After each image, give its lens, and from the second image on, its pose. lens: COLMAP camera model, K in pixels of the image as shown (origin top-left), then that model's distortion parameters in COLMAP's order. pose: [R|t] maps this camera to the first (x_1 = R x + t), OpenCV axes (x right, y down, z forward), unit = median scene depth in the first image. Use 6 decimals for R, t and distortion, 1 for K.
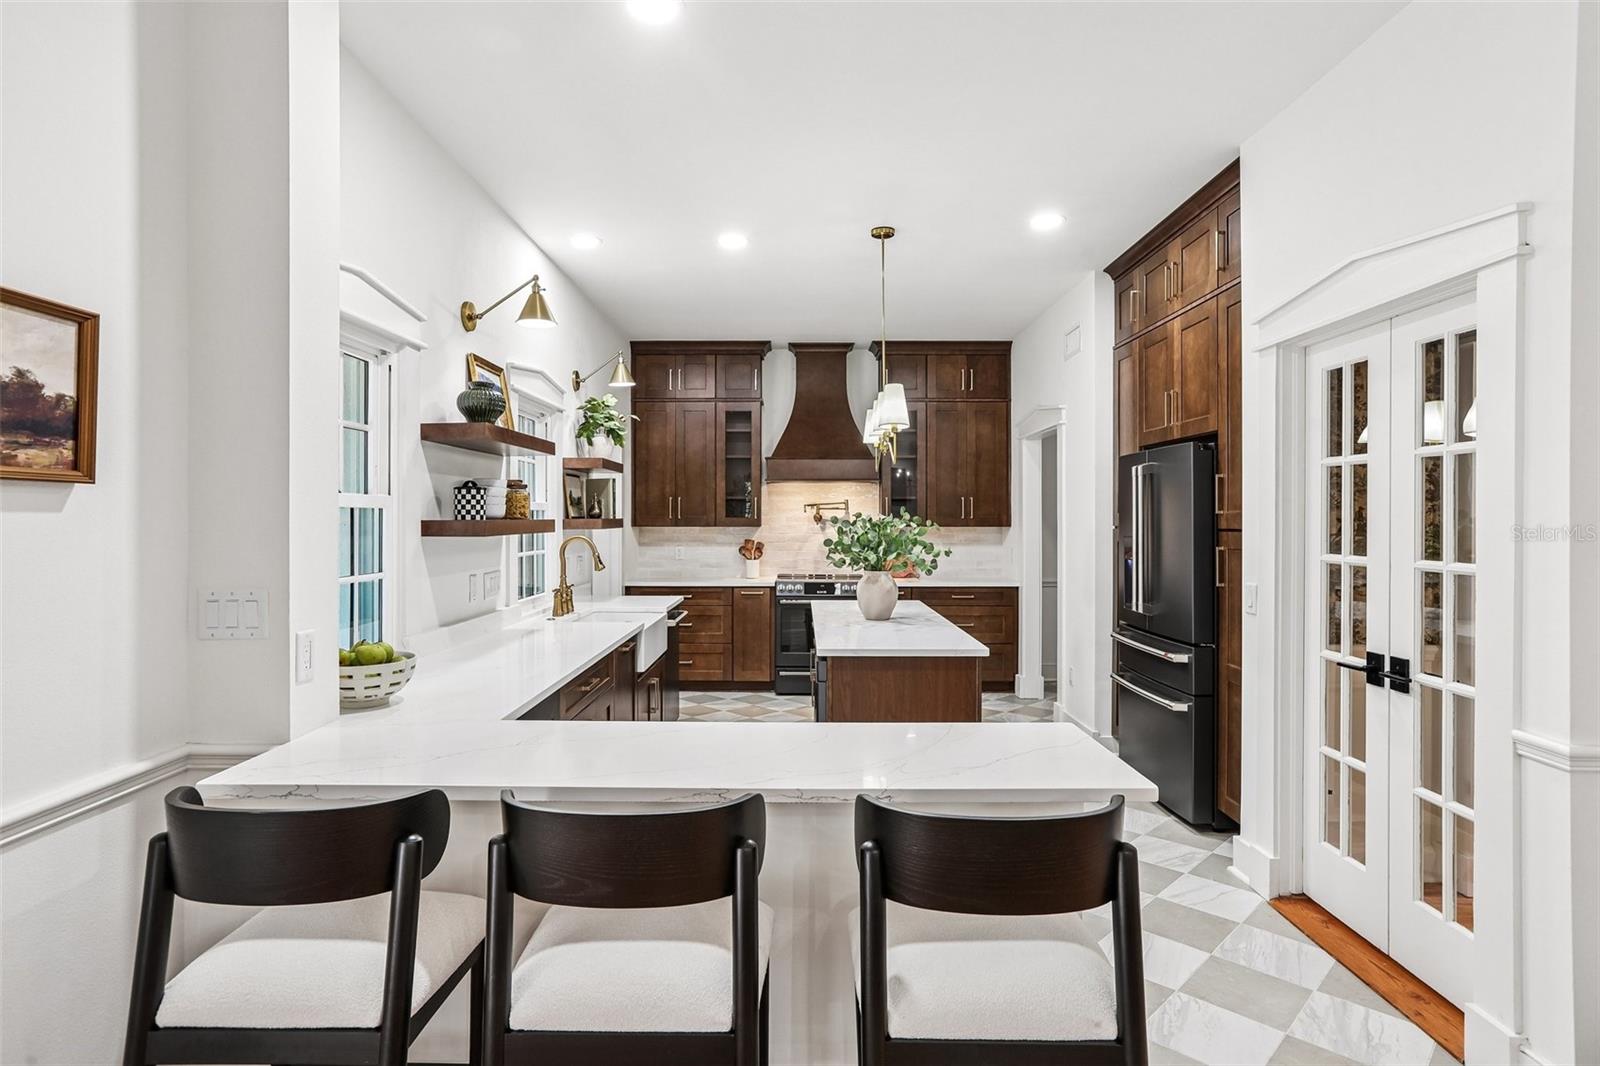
lens RADIAL K [[852.0, 0, 804.5], [0, 852.0, 512.7], [0, 0, 1]] dist [-0.024332, 0.005710]
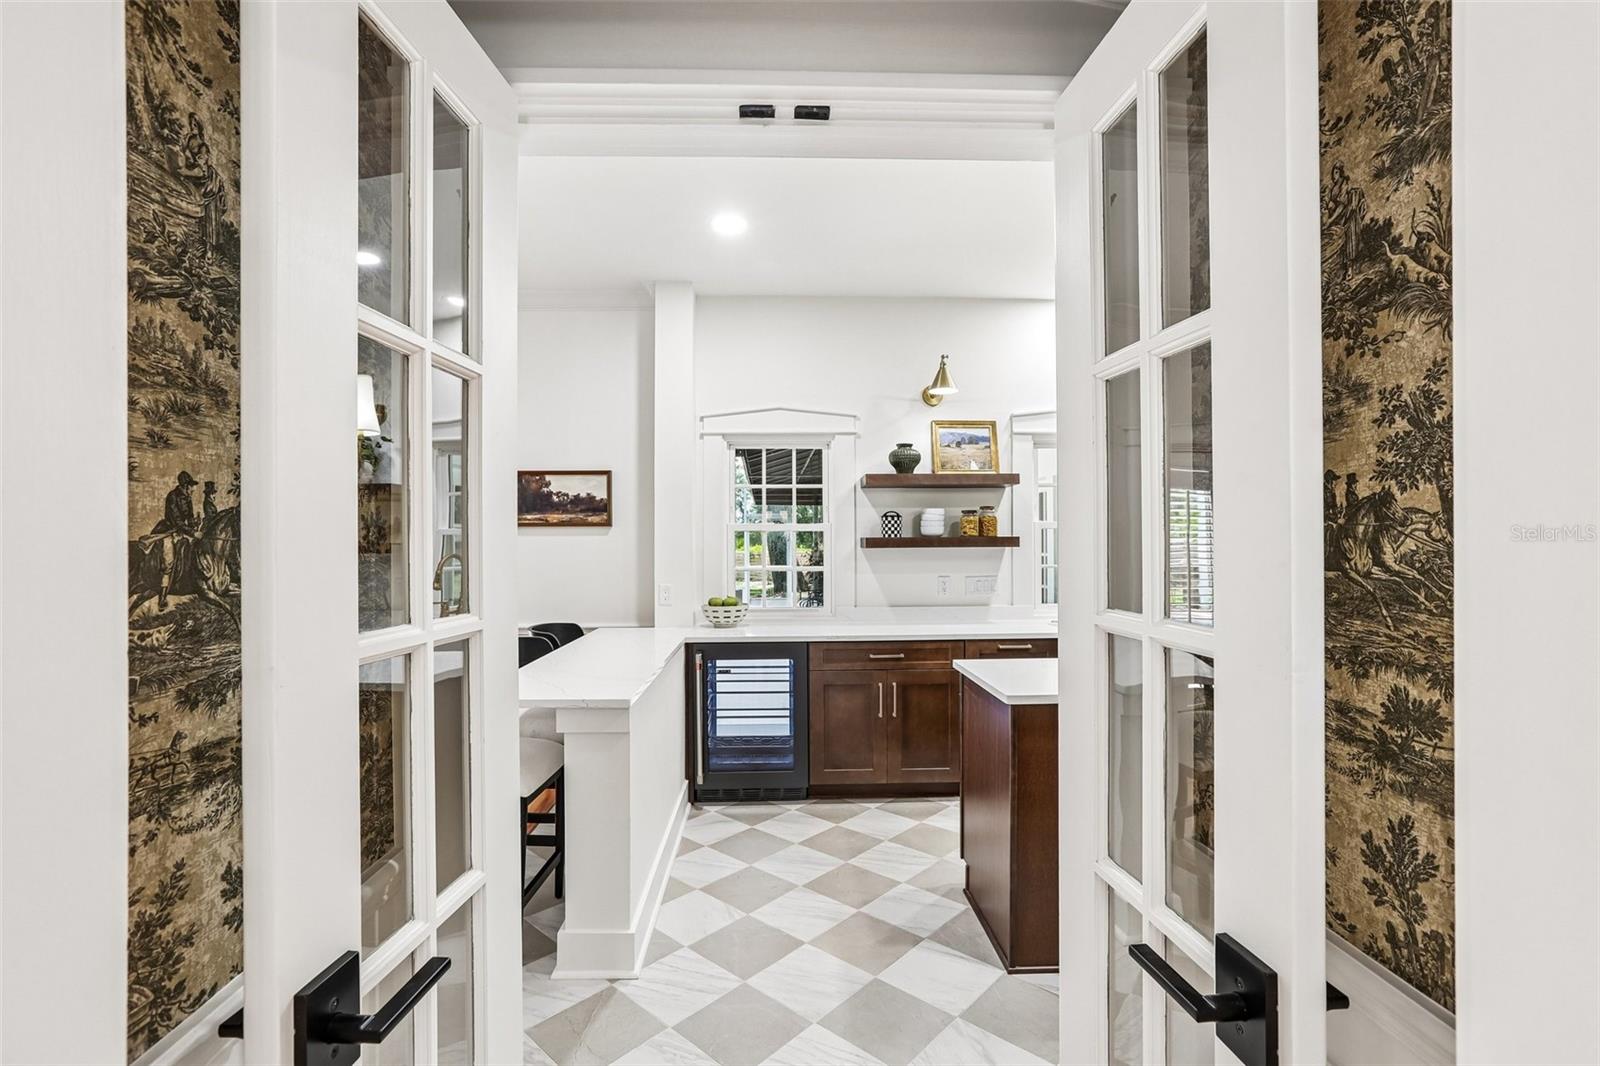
lens RADIAL K [[722.5, 0, 801.9], [0, 722.5, 538.3], [0, 0, 1]] dist [-0.040898, 0.014676]
pose [[0.030723, -0.008808, -0.999489, 0.553010], [0.010892, 0.999905, -0.008477, 0.012002], [0.999469, -0.010626, 0.030816, 0.497499]]
